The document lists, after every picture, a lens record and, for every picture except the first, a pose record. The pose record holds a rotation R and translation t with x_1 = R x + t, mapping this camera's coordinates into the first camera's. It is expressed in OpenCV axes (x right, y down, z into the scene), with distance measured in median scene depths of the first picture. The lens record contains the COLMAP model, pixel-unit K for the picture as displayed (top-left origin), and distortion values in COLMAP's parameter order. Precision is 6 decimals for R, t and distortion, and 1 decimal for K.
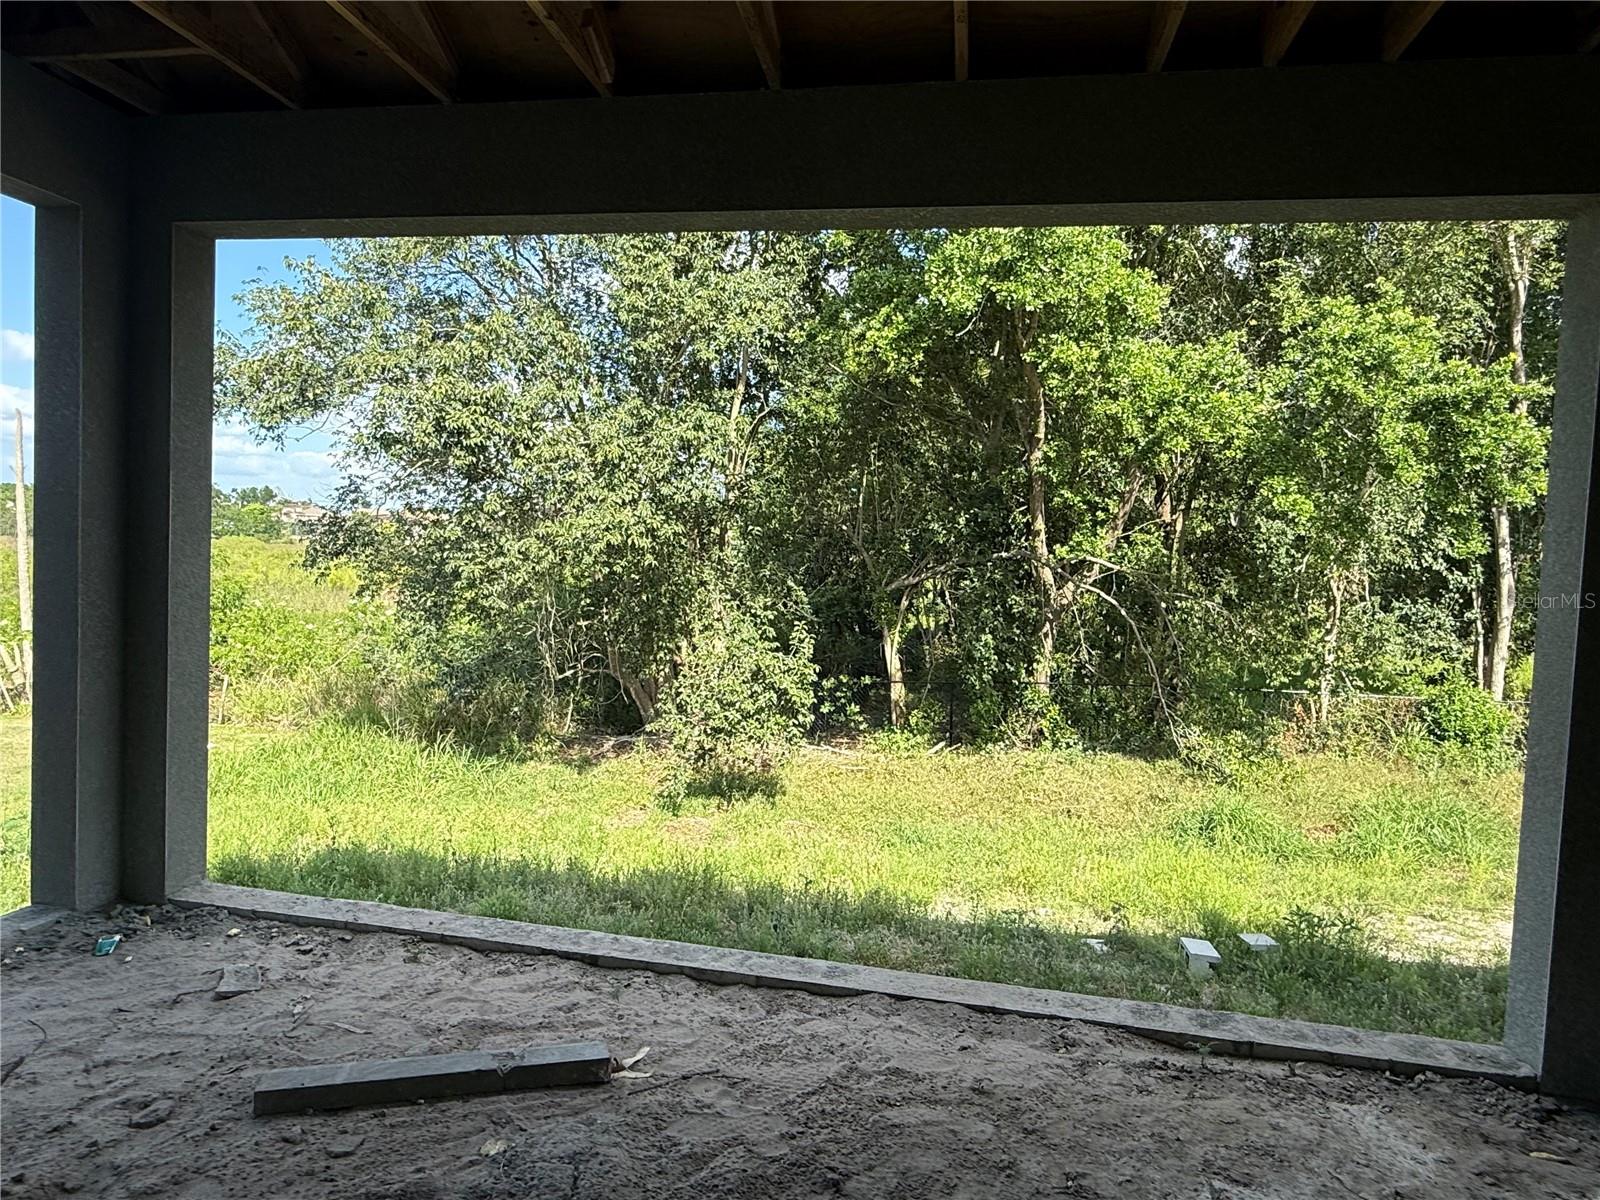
lens RADIAL K [[961.9, 0, 799.0], [0, 961.9, 600.2], [0, 0, 1]] dist [0.001675, 0.000777]
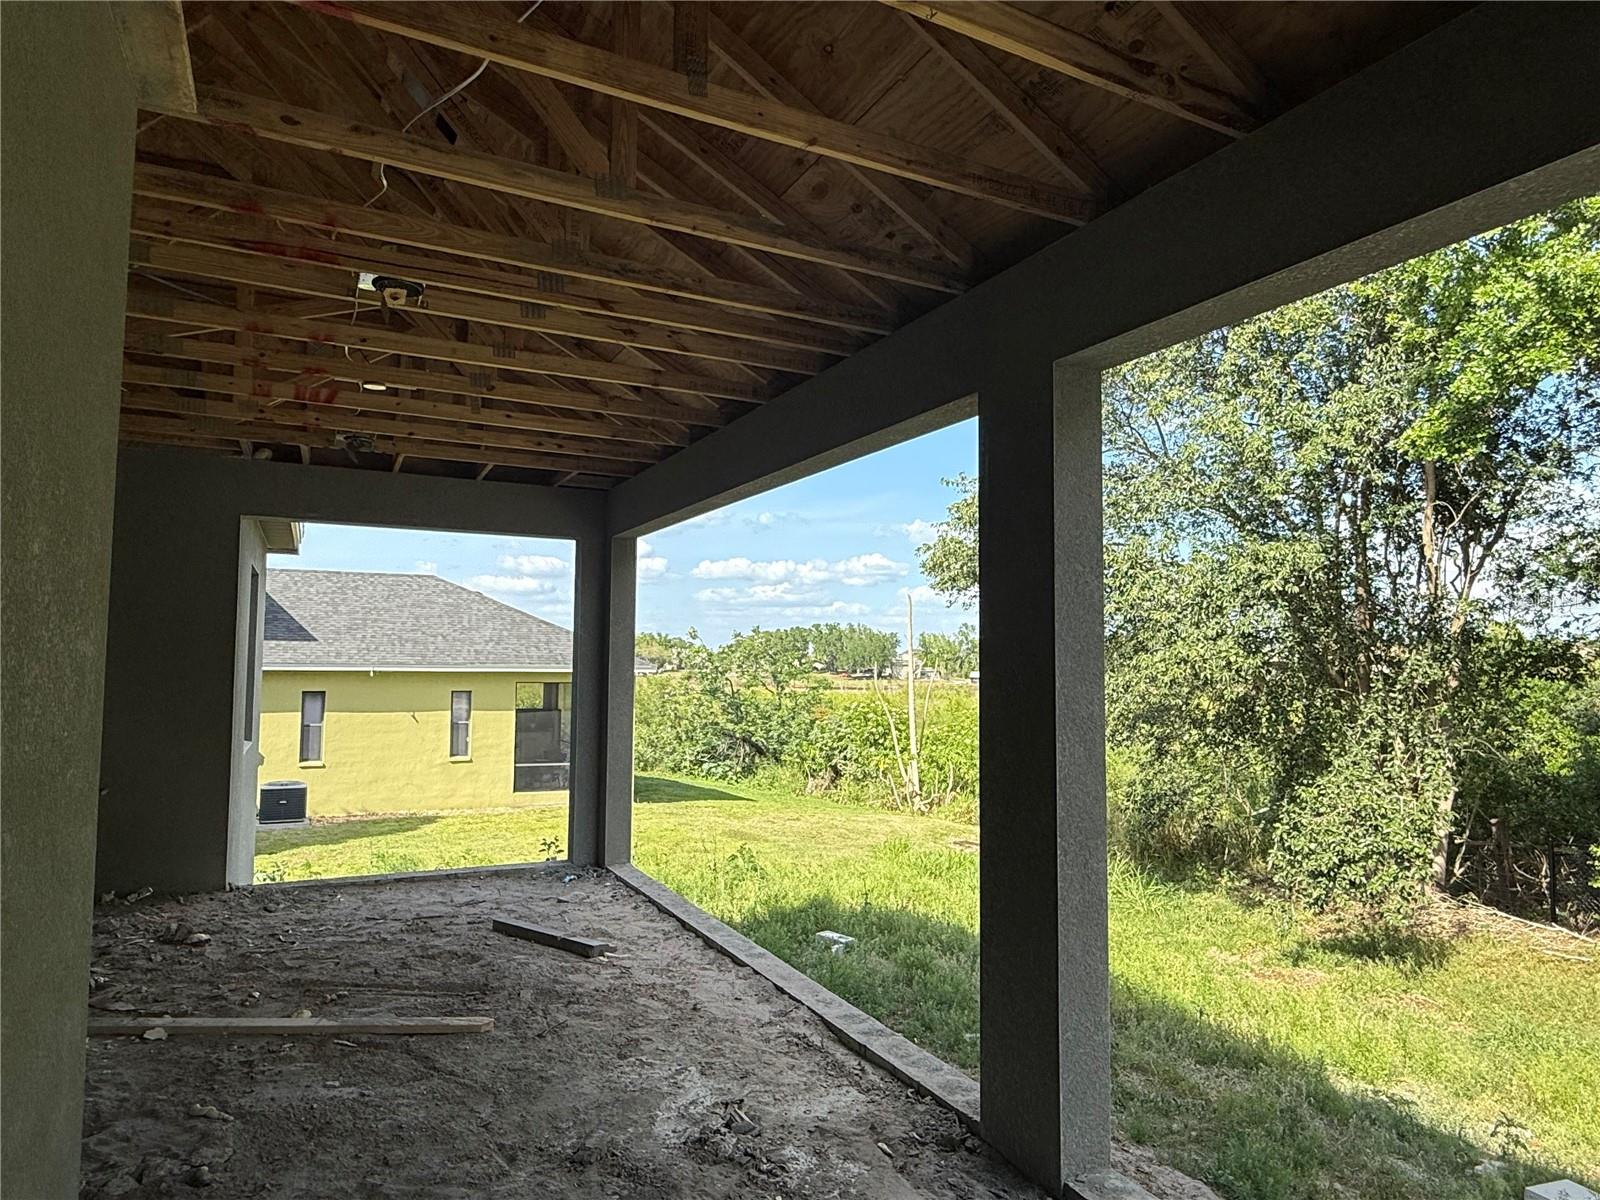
lens RADIAL K [[961.9, 0, 794.1], [0, 961.9, 596.9], [0, 0, 1]] dist [0.001675, 0.000777]
pose [[0.608087, -0.101806, -0.787316, 1.535354], [-0.015343, 0.990051, -0.139872, 0.036445], [0.793722, 0.097135, 0.600475, 0.070852]]
